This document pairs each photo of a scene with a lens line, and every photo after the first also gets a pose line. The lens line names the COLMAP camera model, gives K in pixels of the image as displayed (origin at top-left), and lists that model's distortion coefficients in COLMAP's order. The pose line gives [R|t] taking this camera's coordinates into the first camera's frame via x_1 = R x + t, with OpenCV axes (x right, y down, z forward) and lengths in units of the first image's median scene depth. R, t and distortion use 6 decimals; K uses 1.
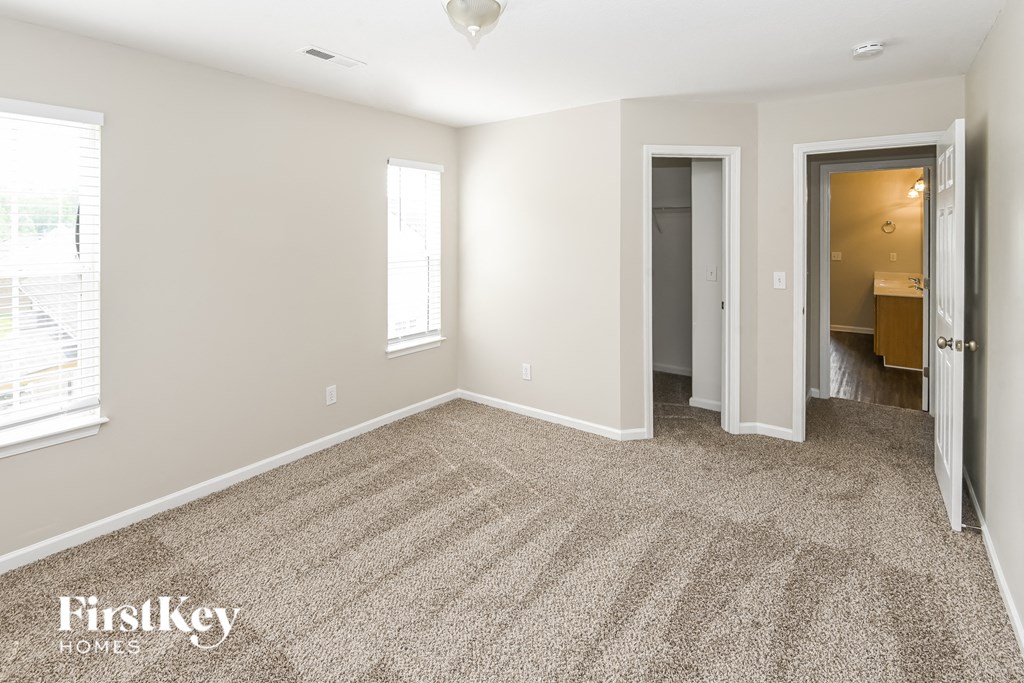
lens RADIAL K [[495.9, 0, 512.0], [0, 495.9, 341.5], [0, 0, 1]] dist [-0.000036, -0.000305]
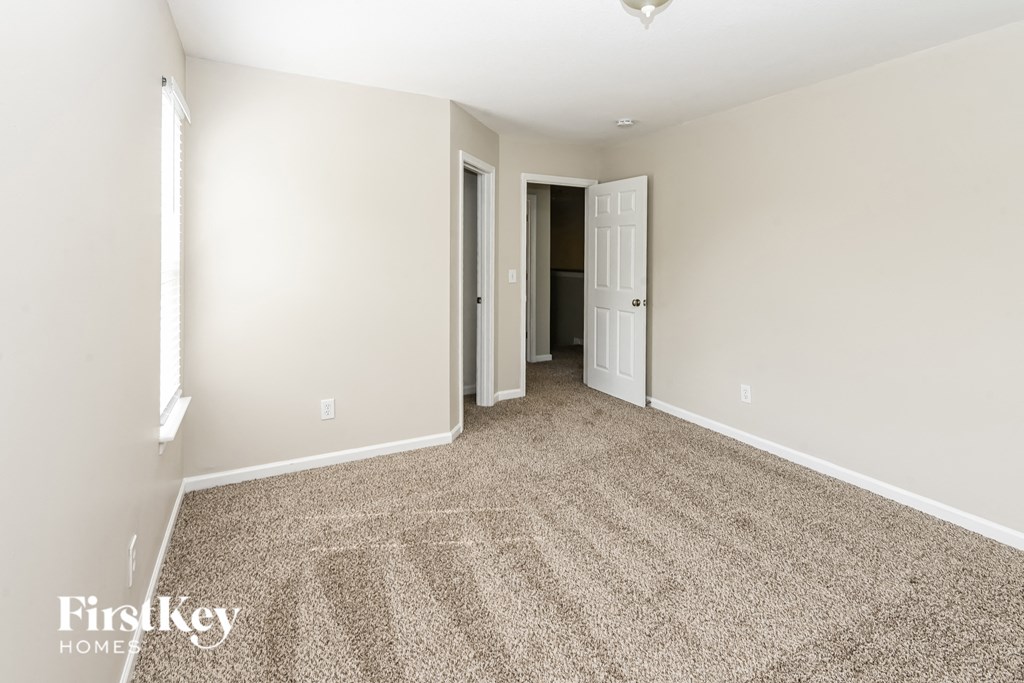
lens RADIAL K [[472.4, 0, 512.0], [0, 472.4, 341.5], [0, 0, 1]] dist [0.028758, 0.000069]
pose [[0.430582, -0.162139, 0.887868, -0.630288], [0.183968, 0.978846, 0.089536, -0.072913], [-0.883603, 0.124786, 0.451302, 0.501847]]
